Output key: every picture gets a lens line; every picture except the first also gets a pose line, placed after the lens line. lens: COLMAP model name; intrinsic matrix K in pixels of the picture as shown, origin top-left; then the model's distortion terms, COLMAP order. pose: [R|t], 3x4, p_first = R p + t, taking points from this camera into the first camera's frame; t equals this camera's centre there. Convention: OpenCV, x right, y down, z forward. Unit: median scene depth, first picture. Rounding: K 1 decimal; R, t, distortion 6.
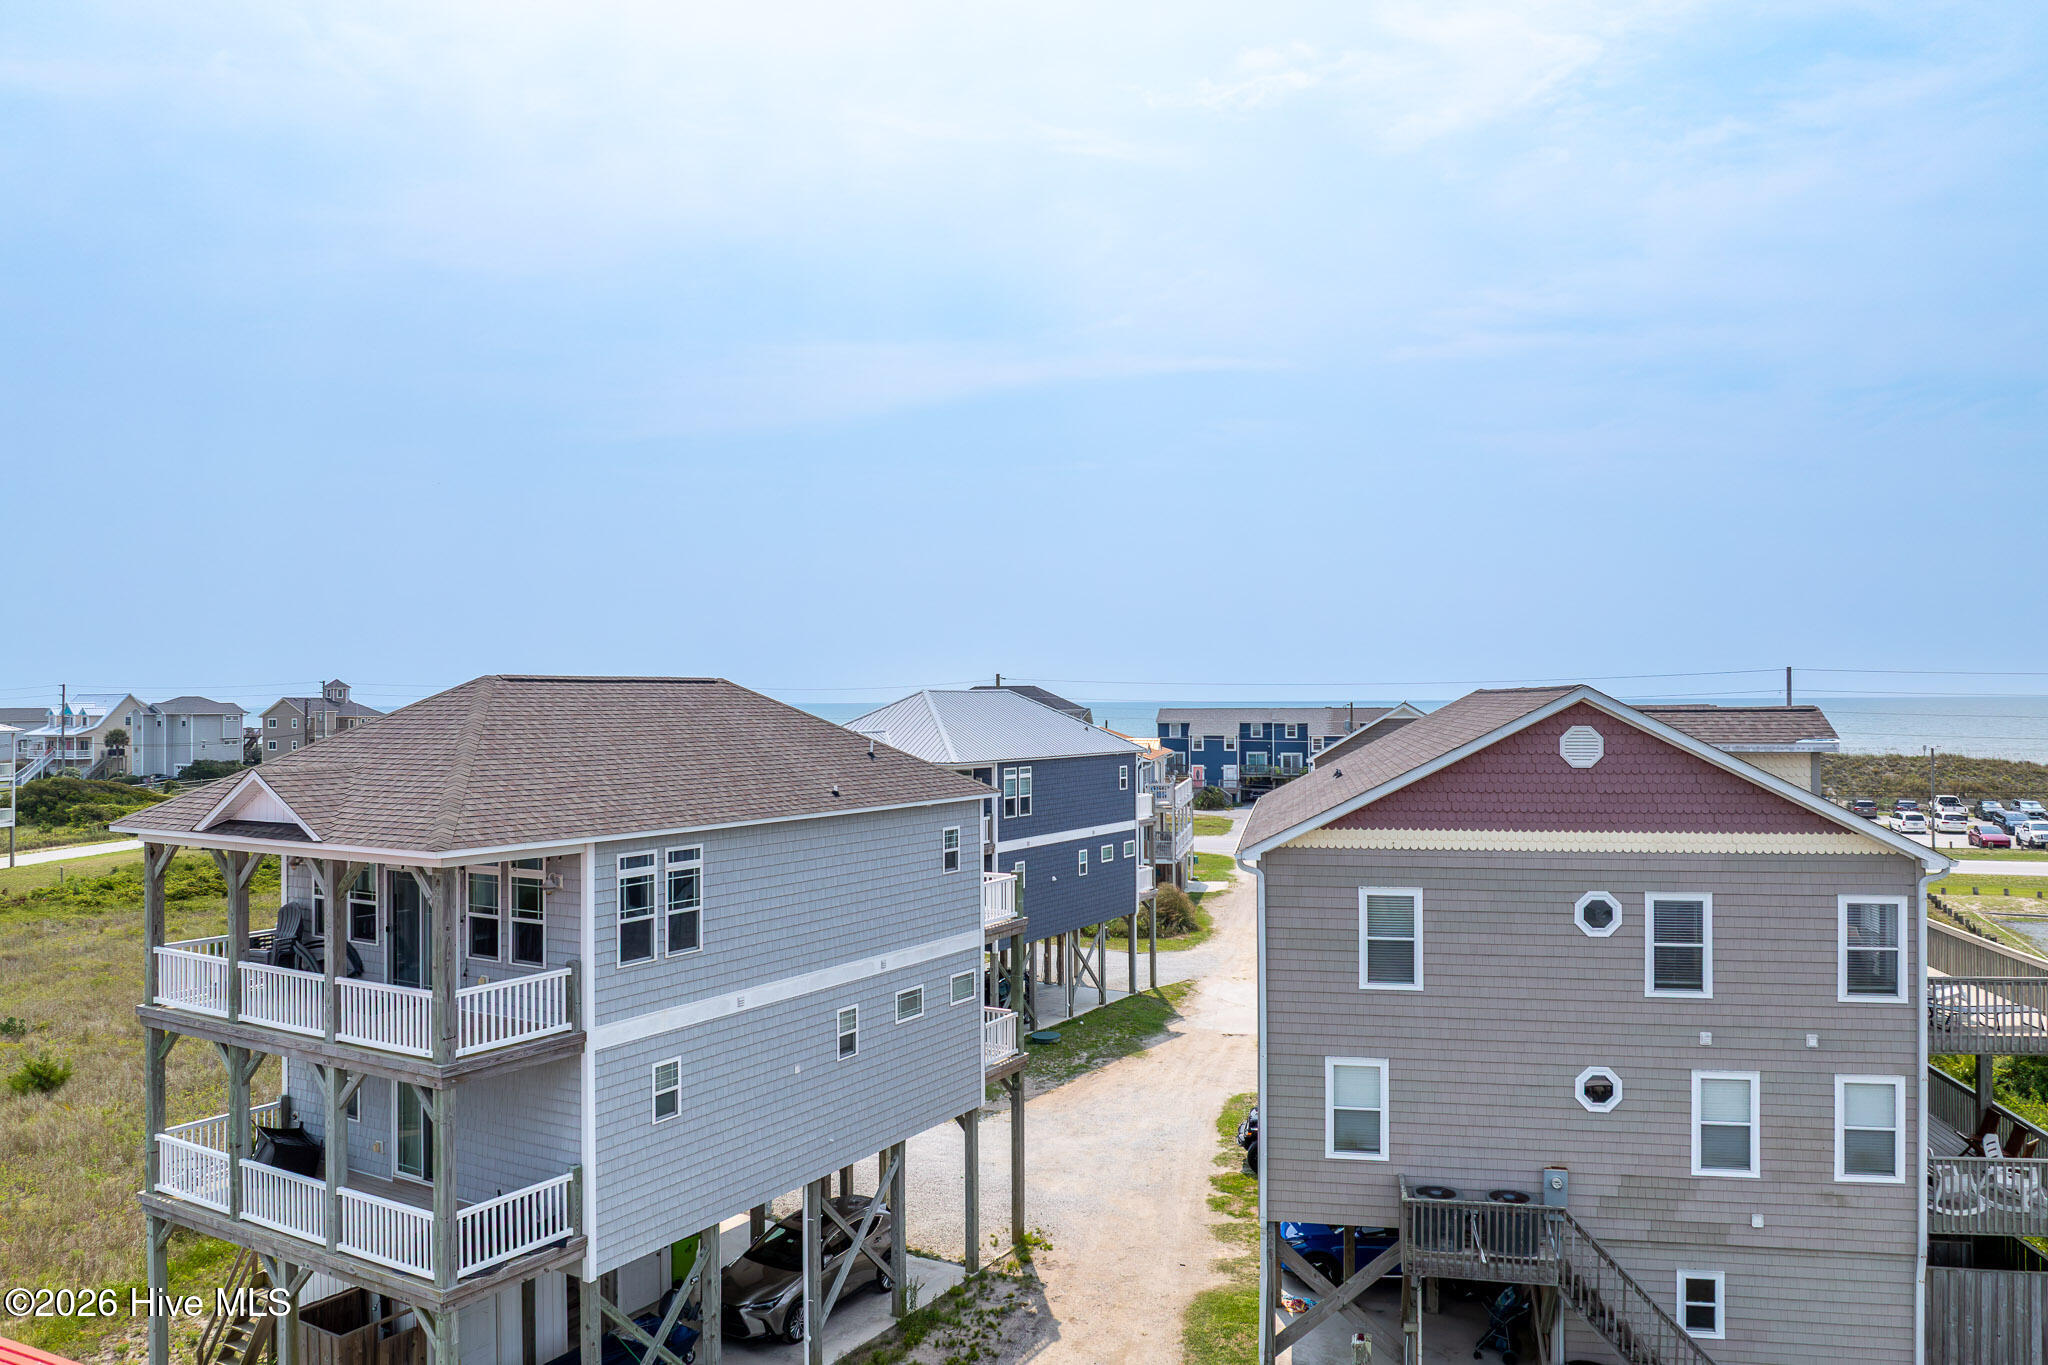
lens RADIAL K [[1448.3, 0, 1025.2], [0, 1448.3, 676.9], [0, 0, 1]] dist [-0.042459, 0.009052]
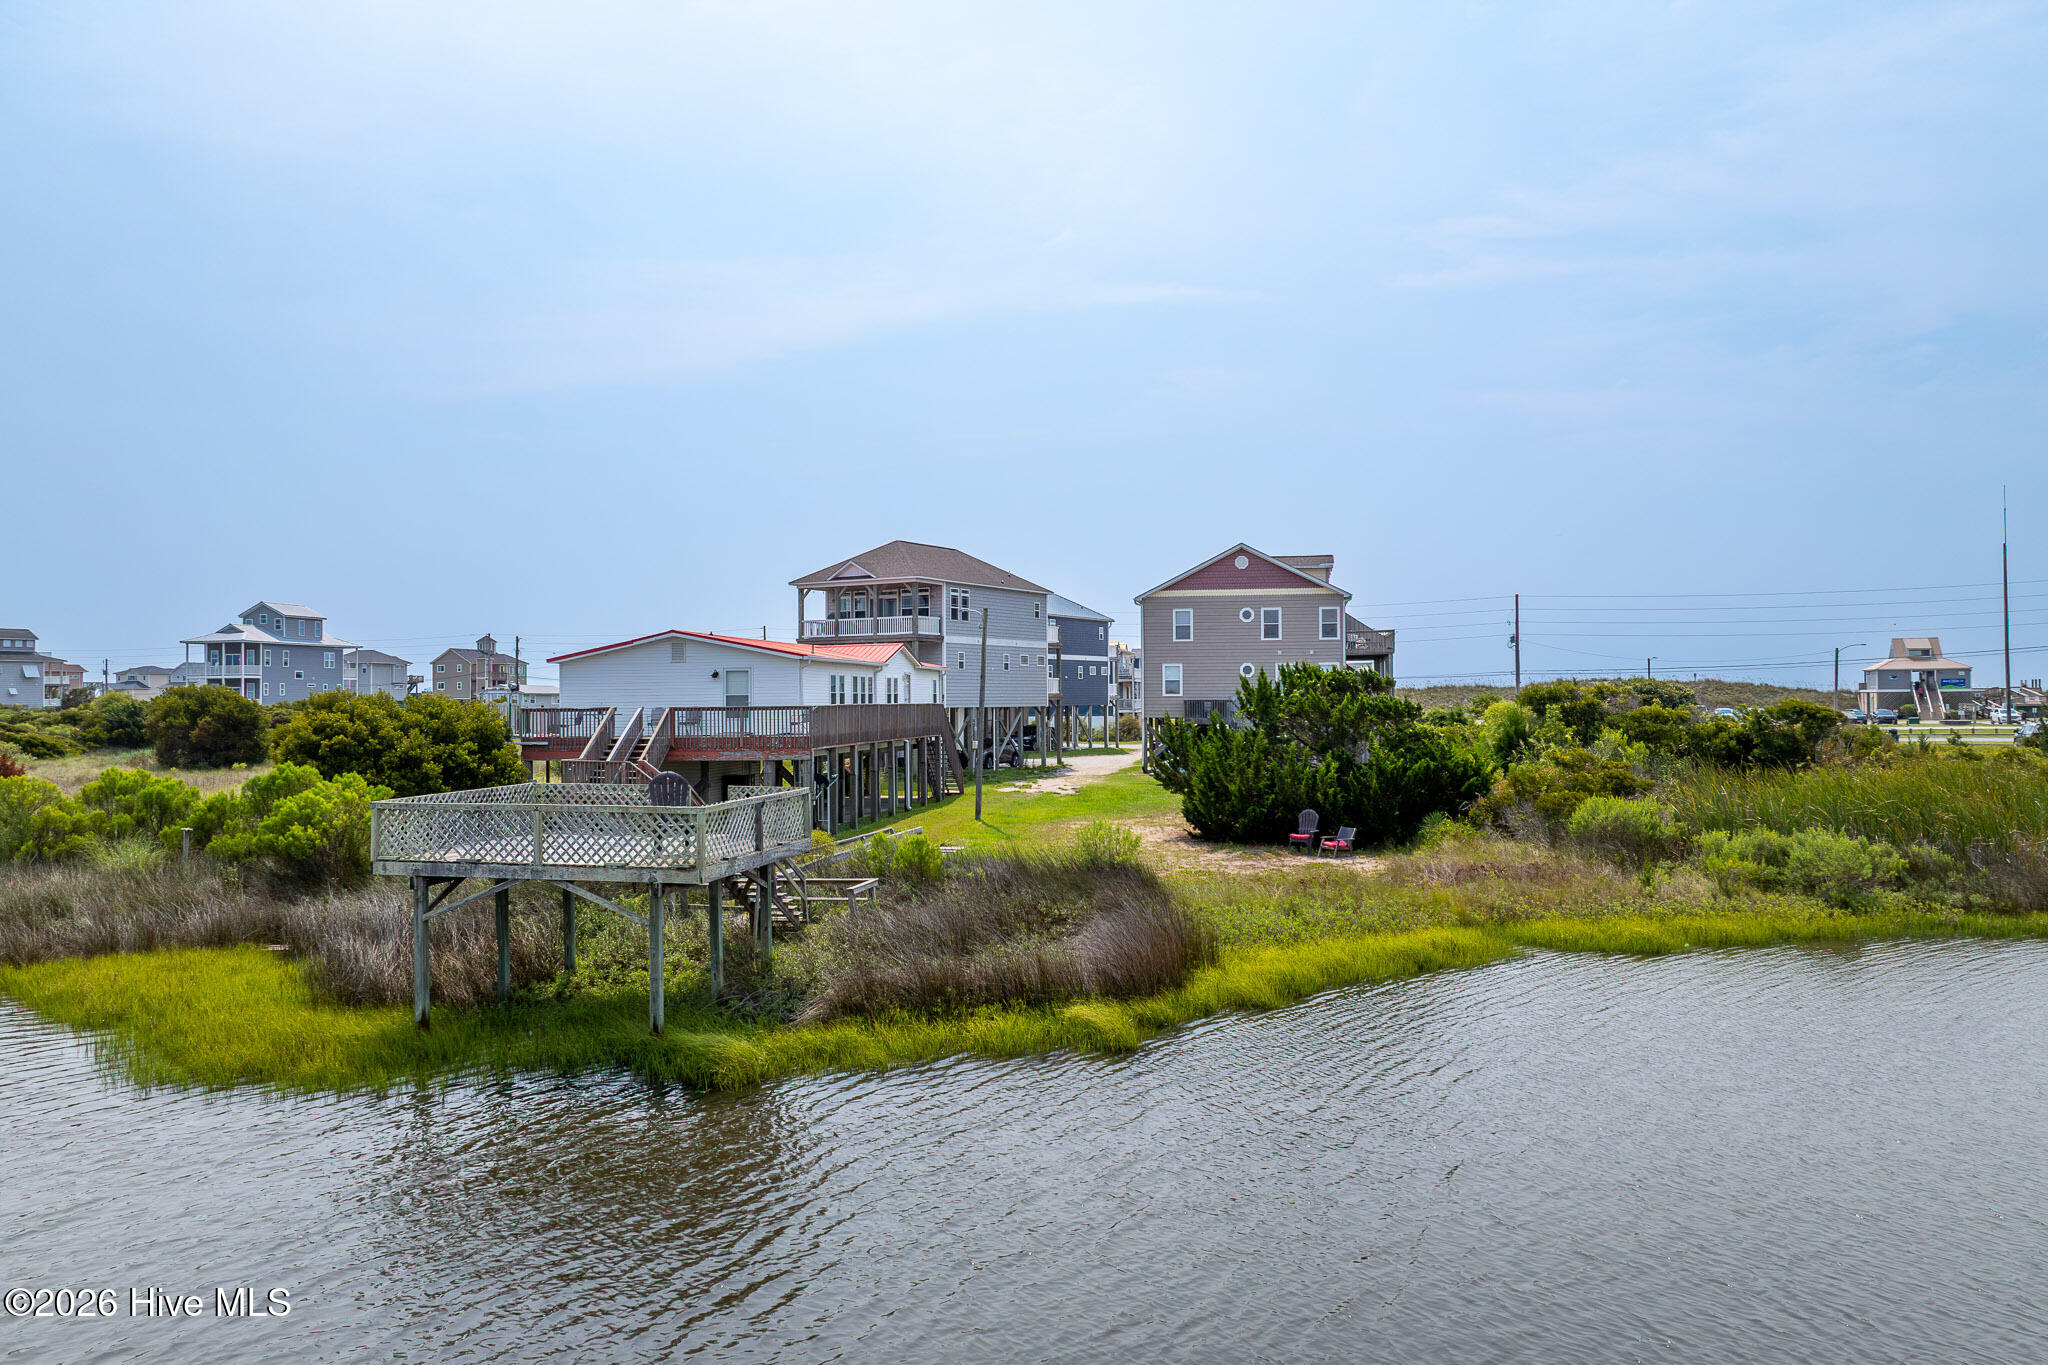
lens RADIAL K [[1448.3, 0, 1031.5], [0, 1448.3, 695.4], [0, 0, 1]] dist [-0.042459, 0.009052]
pose [[0.999909, -0.001225, 0.013437, -0.119397], [0.001042, 0.999906, 0.013672, 0.293766], [-0.013452, -0.013656, 0.999816, -2.160651]]
